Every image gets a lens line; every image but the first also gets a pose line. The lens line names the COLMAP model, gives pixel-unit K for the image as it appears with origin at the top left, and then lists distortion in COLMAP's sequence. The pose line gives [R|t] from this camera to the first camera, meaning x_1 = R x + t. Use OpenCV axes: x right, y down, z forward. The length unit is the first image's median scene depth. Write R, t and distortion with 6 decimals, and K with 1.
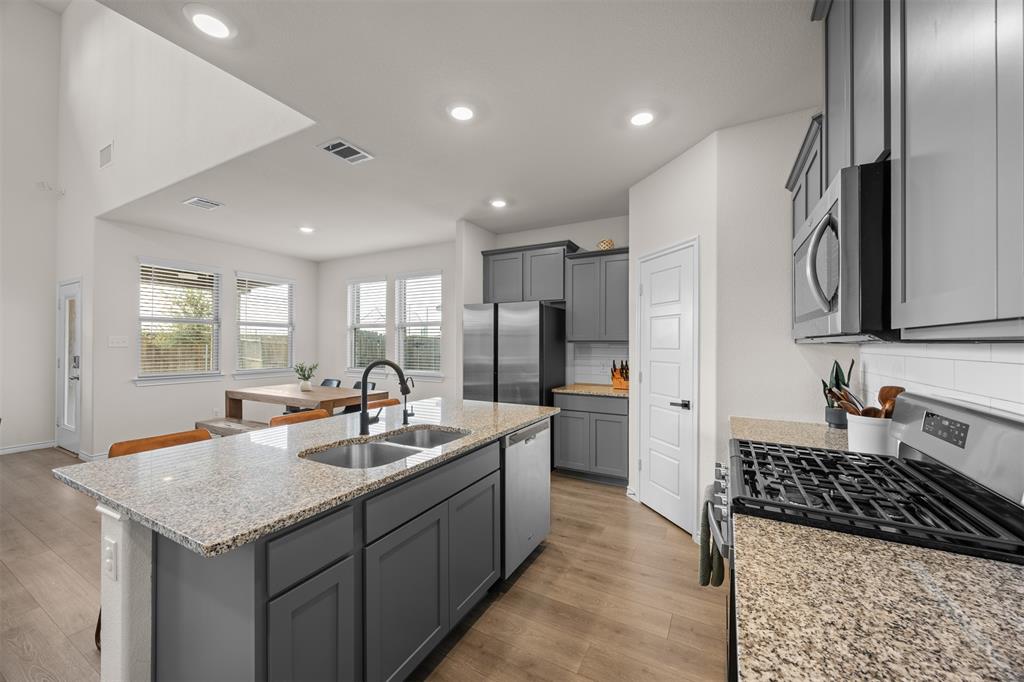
lens RADIAL K [[391.9, 0, 512.6], [0, 391.9, 344.0], [0, 0, 1]] dist [-0.000628, -0.000337]
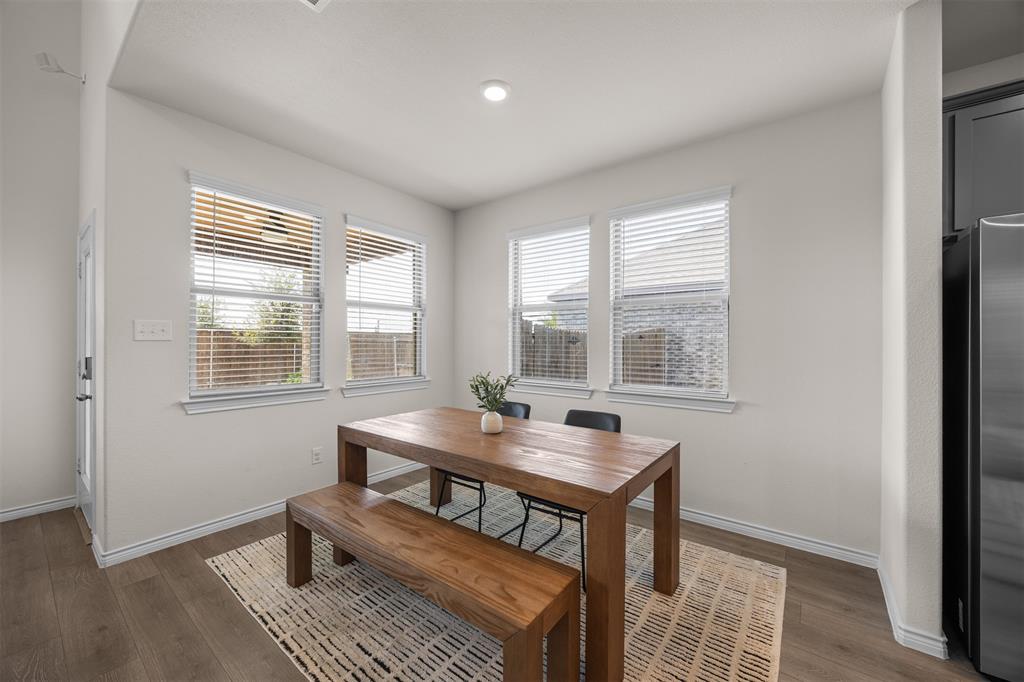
lens RADIAL K [[391.9, 0, 508.9], [0, 391.9, 343.7], [0, 0, 1]] dist [-0.000628, -0.000337]
pose [[0.987531, 0.000497, -0.157426, -0.365980], [0.000293, 0.999987, 0.004998, 0.007355], [0.157426, -0.004982, 0.987518, 0.449048]]
